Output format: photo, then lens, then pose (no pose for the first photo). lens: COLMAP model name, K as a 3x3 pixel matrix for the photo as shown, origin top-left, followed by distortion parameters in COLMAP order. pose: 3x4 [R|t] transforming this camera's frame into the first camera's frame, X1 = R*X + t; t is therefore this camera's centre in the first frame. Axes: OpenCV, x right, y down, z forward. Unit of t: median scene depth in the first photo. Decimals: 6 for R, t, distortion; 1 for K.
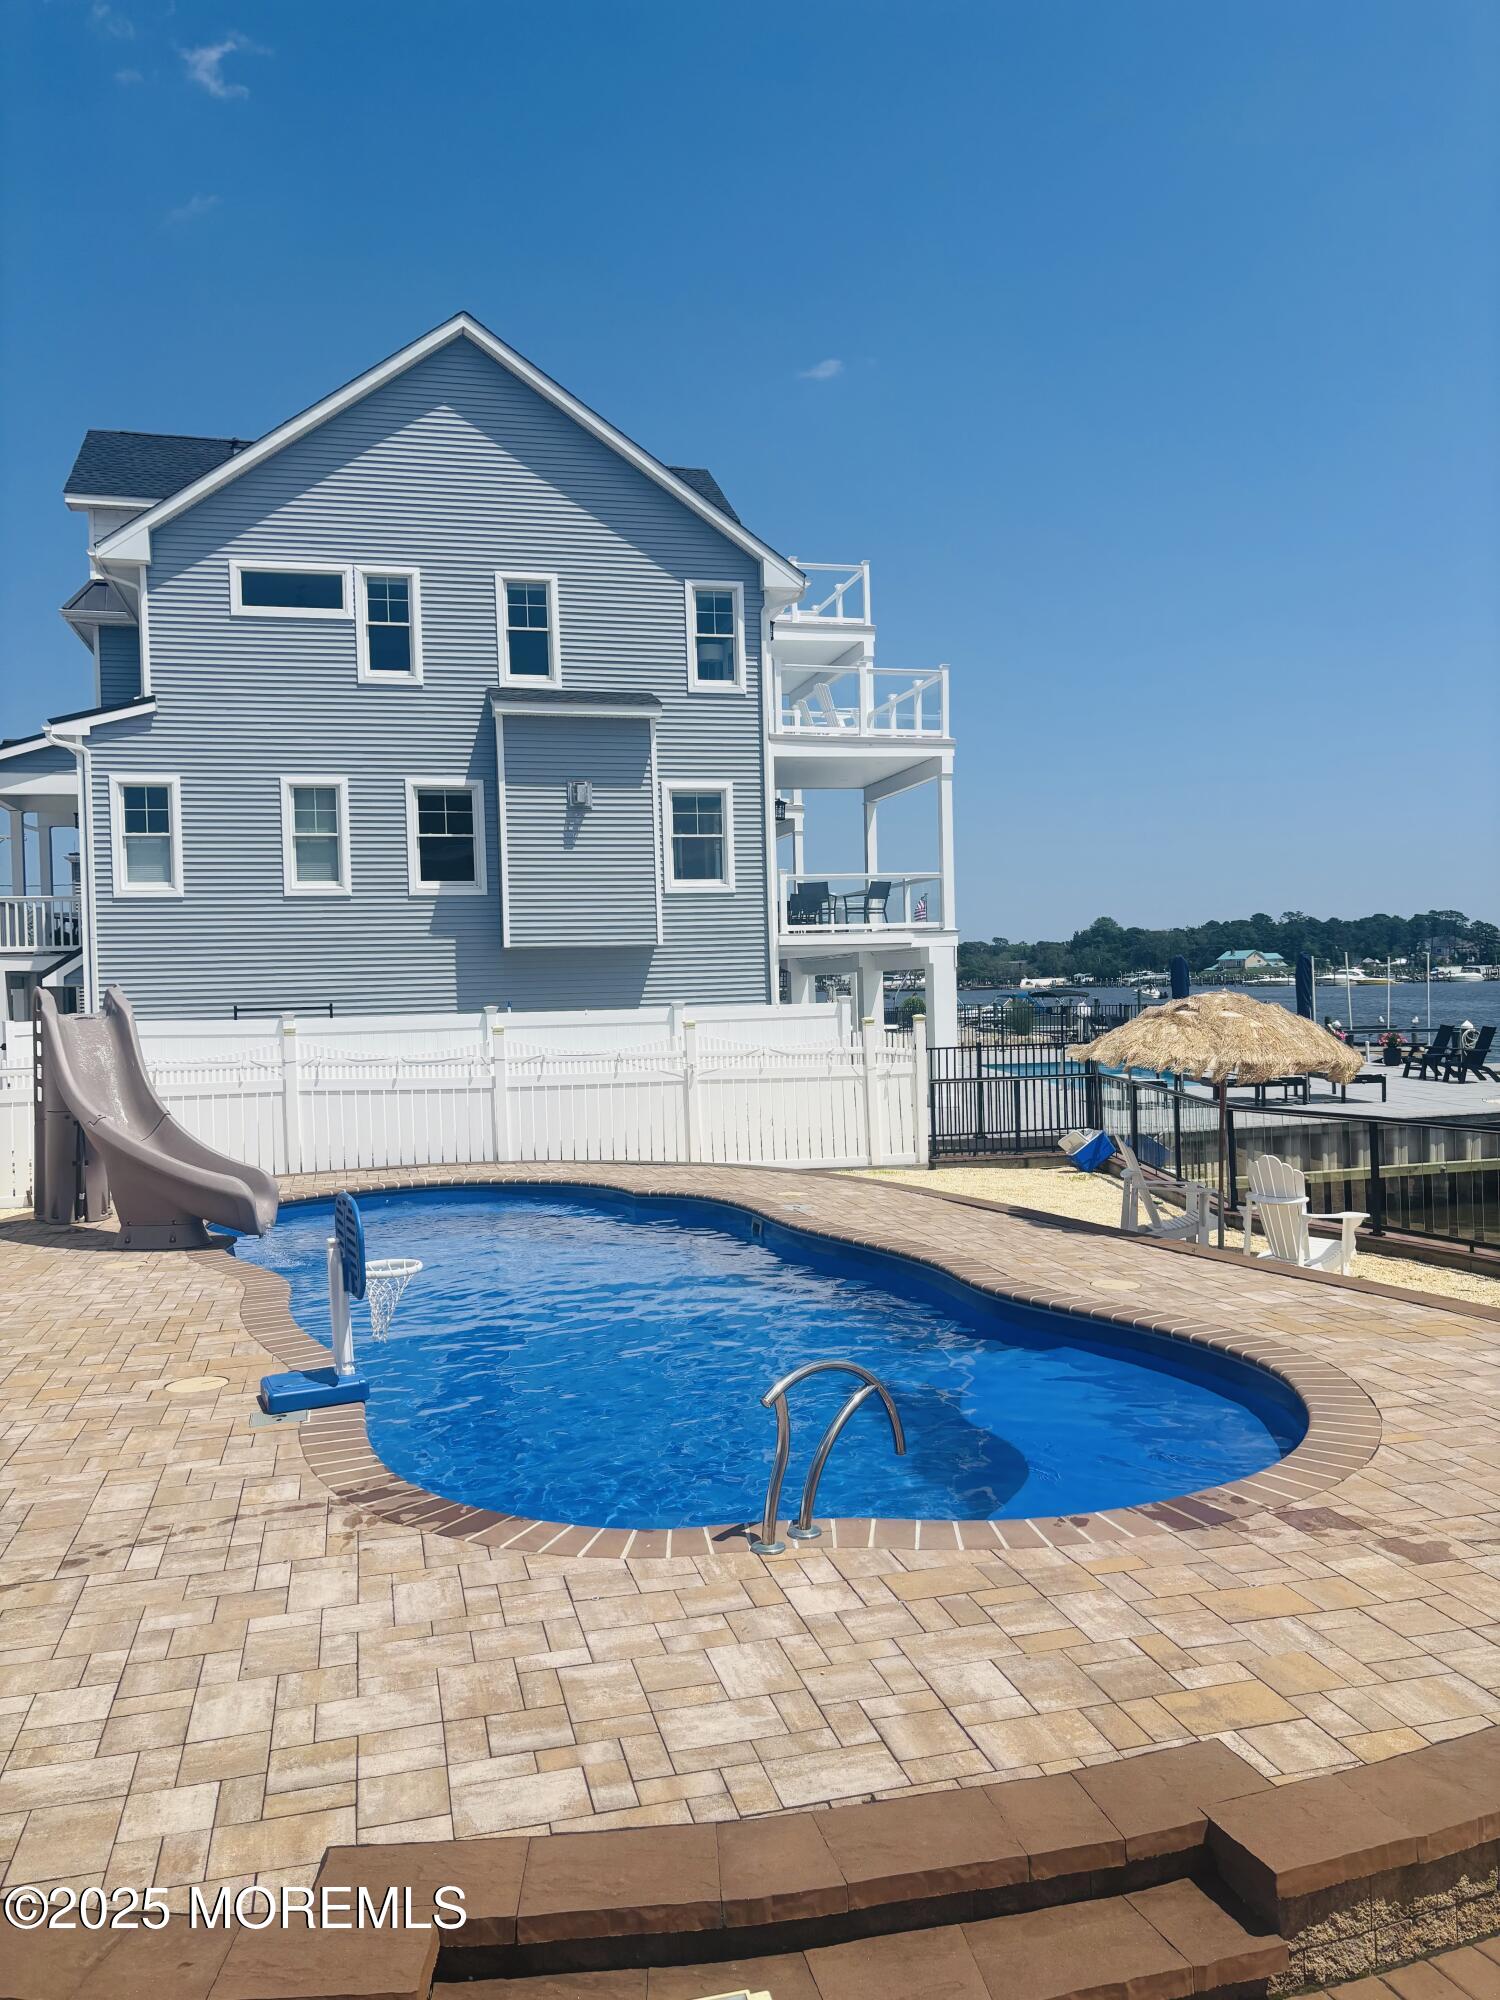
lens RADIAL K [[1499.8, 0, 751.8], [0, 1499.8, 1005.8], [0, 0, 1]] dist [0.014627, 0.003887]
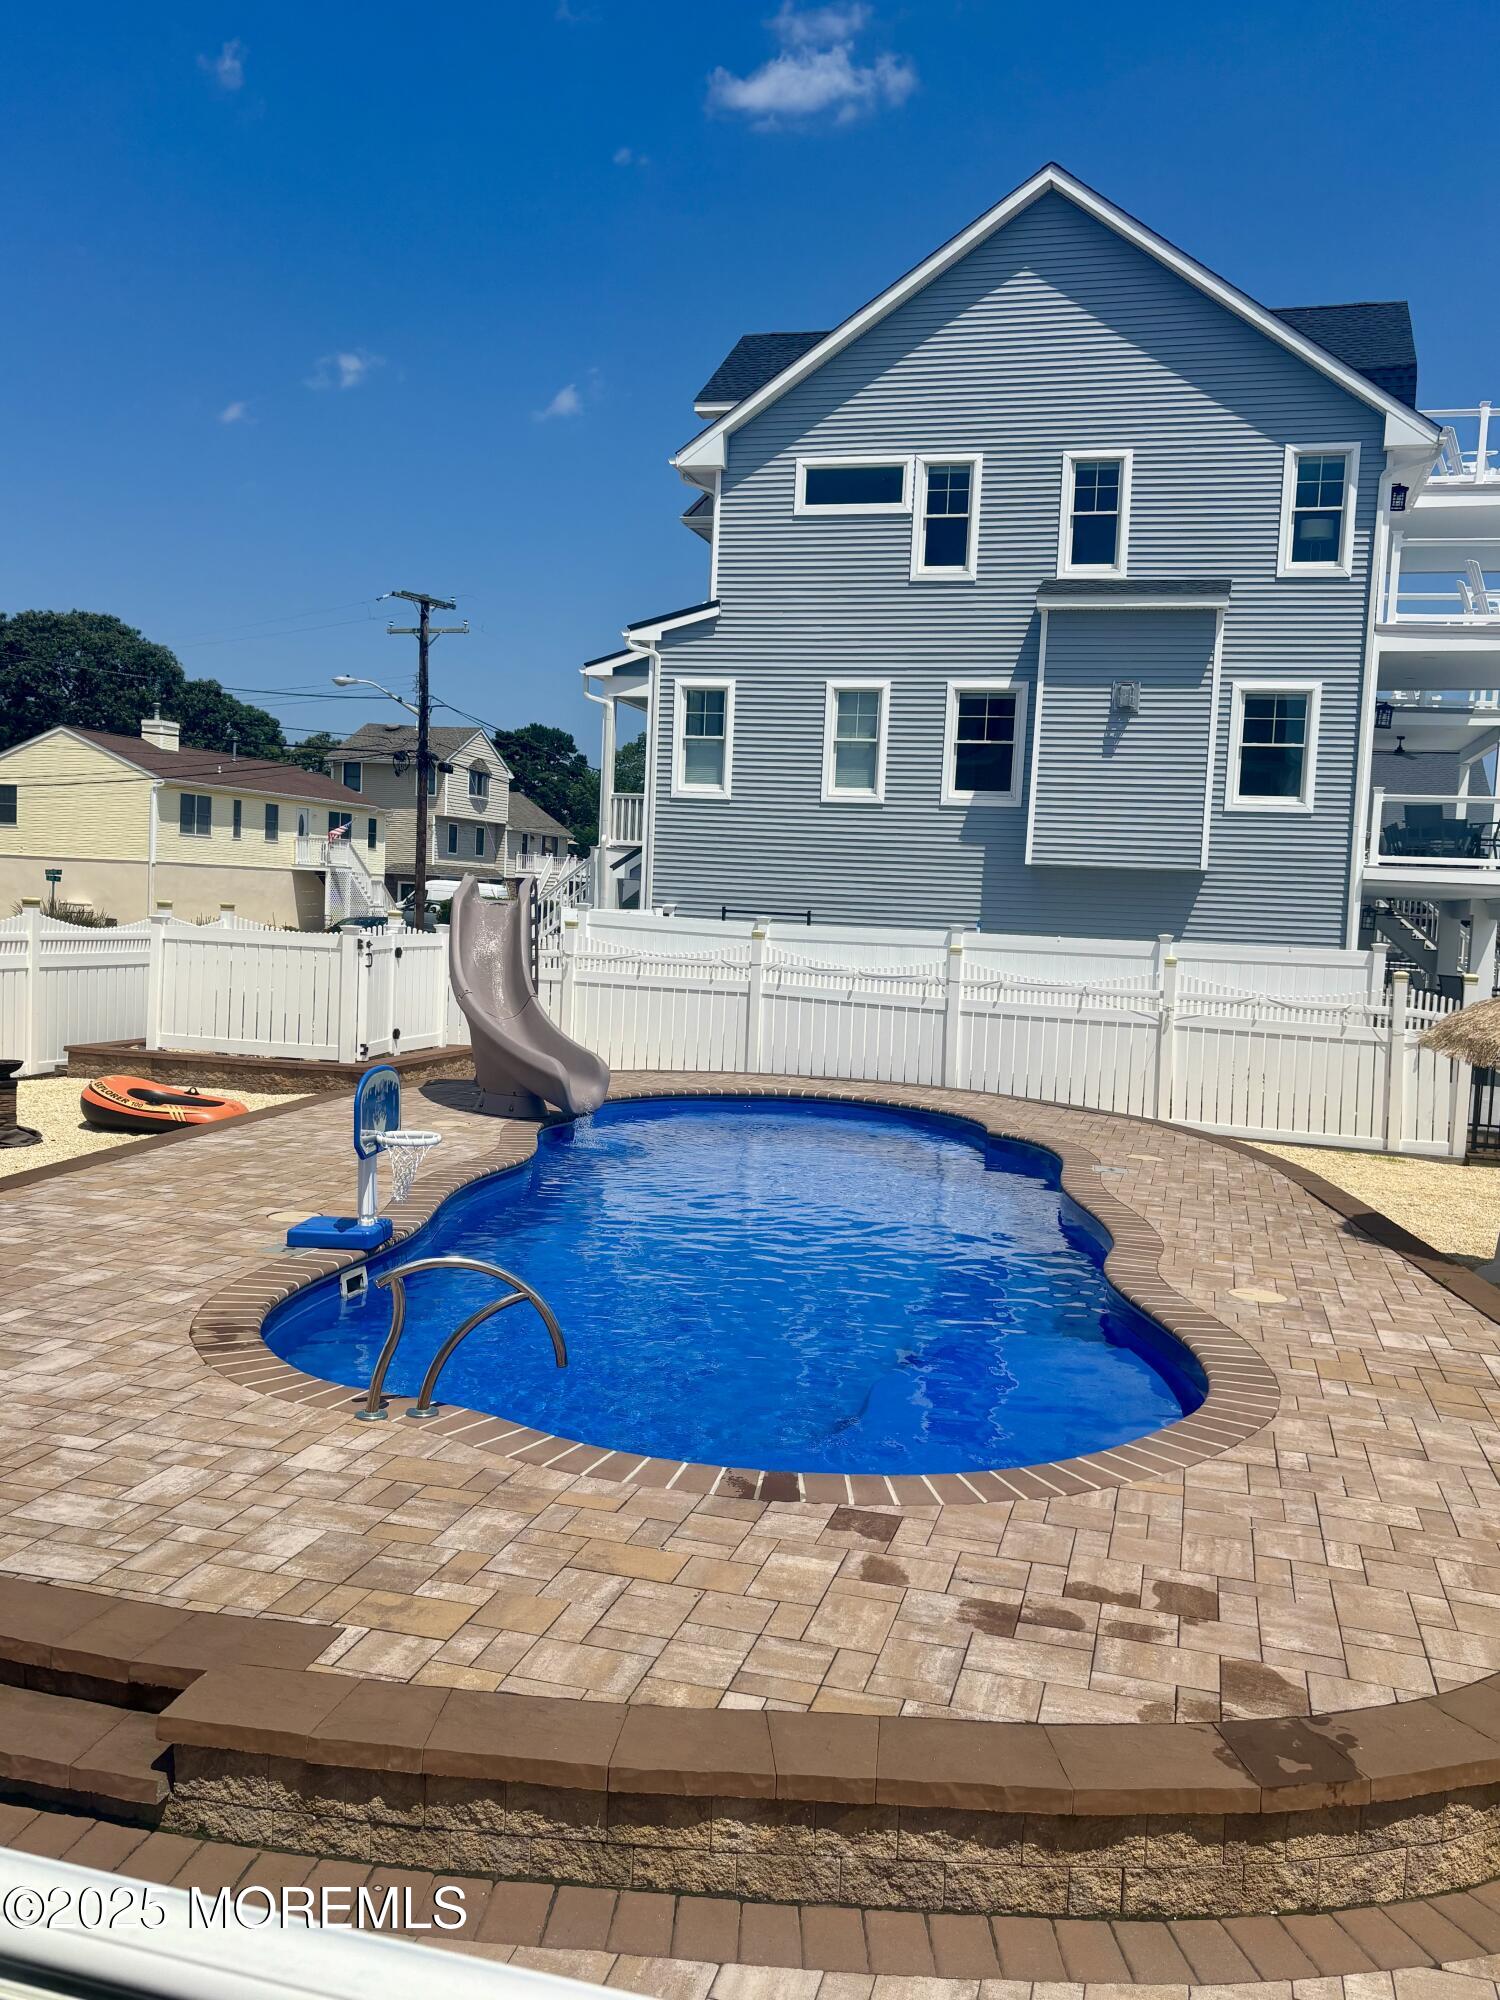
lens RADIAL K [[1644.8, 0, 744.2], [0, 1644.8, 1003.1], [0, 0, 1]] dist [0.039883, -0.045828]
pose [[0.864016, 0.095525, -0.494319, 0.200539], [-0.073349, 0.995243, 0.064120, -0.006279], [0.498092, -0.019143, 0.866913, 0.030878]]
